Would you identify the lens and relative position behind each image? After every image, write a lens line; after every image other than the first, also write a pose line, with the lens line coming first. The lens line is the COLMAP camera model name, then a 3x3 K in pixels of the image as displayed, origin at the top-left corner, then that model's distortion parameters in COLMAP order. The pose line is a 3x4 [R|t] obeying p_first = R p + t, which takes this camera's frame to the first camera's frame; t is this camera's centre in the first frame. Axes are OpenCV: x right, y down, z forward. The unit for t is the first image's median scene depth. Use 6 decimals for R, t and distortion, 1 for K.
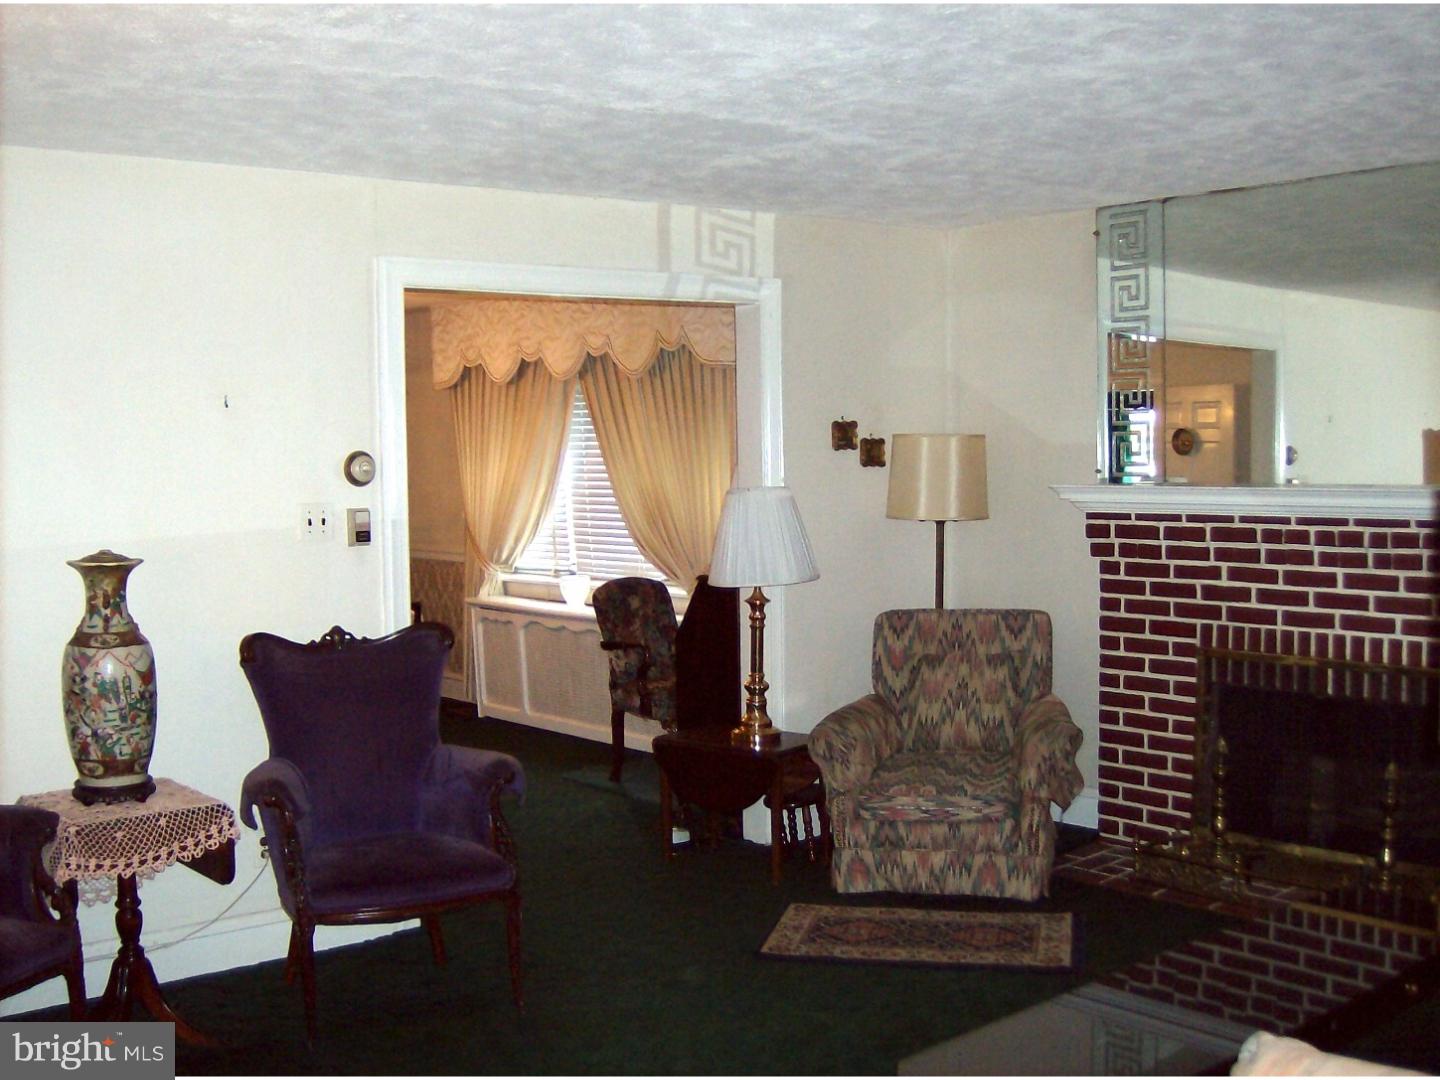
lens RADIAL K [[1594.0, 0, 720.0], [0, 1594.0, 540.0], [0, 0, 1]] dist [-0.200401, 0.116899]
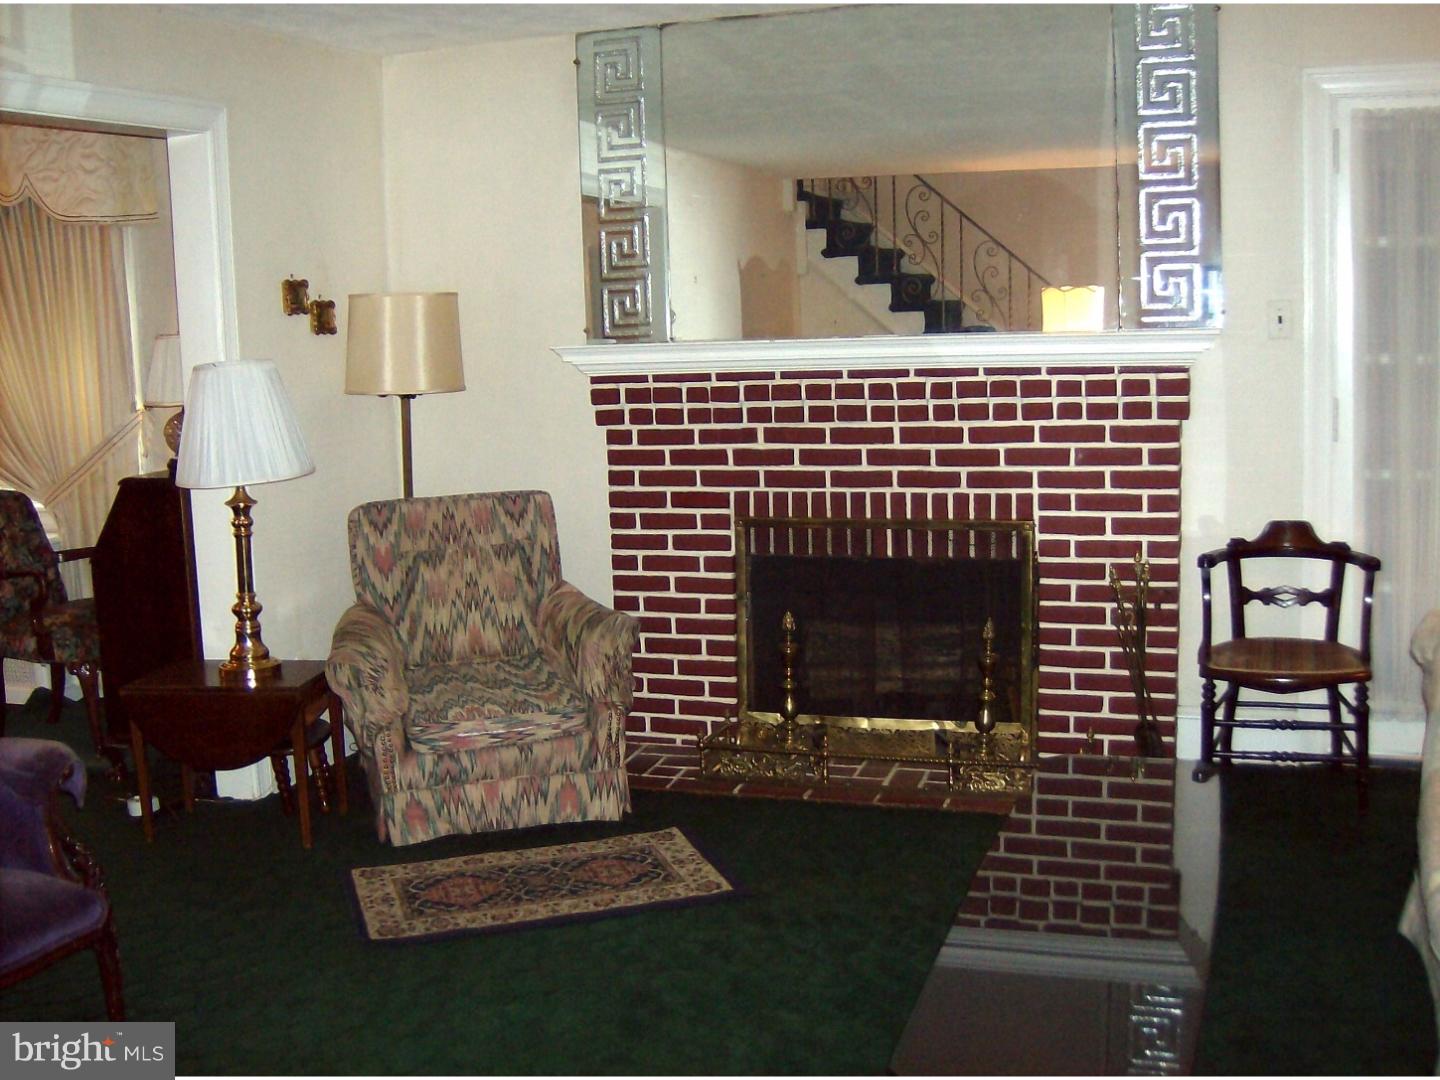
lens RADIAL K [[1594.0, 0, 720.0], [0, 1594.0, 540.0], [0, 0, 1]] dist [-0.200401, 0.116899]
pose [[0.856296, -0.087353, 0.509045, -0.174037], [0.049794, 0.994965, 0.086977, 0.000006], [-0.514080, -0.049131, 0.856334, 0.200940]]
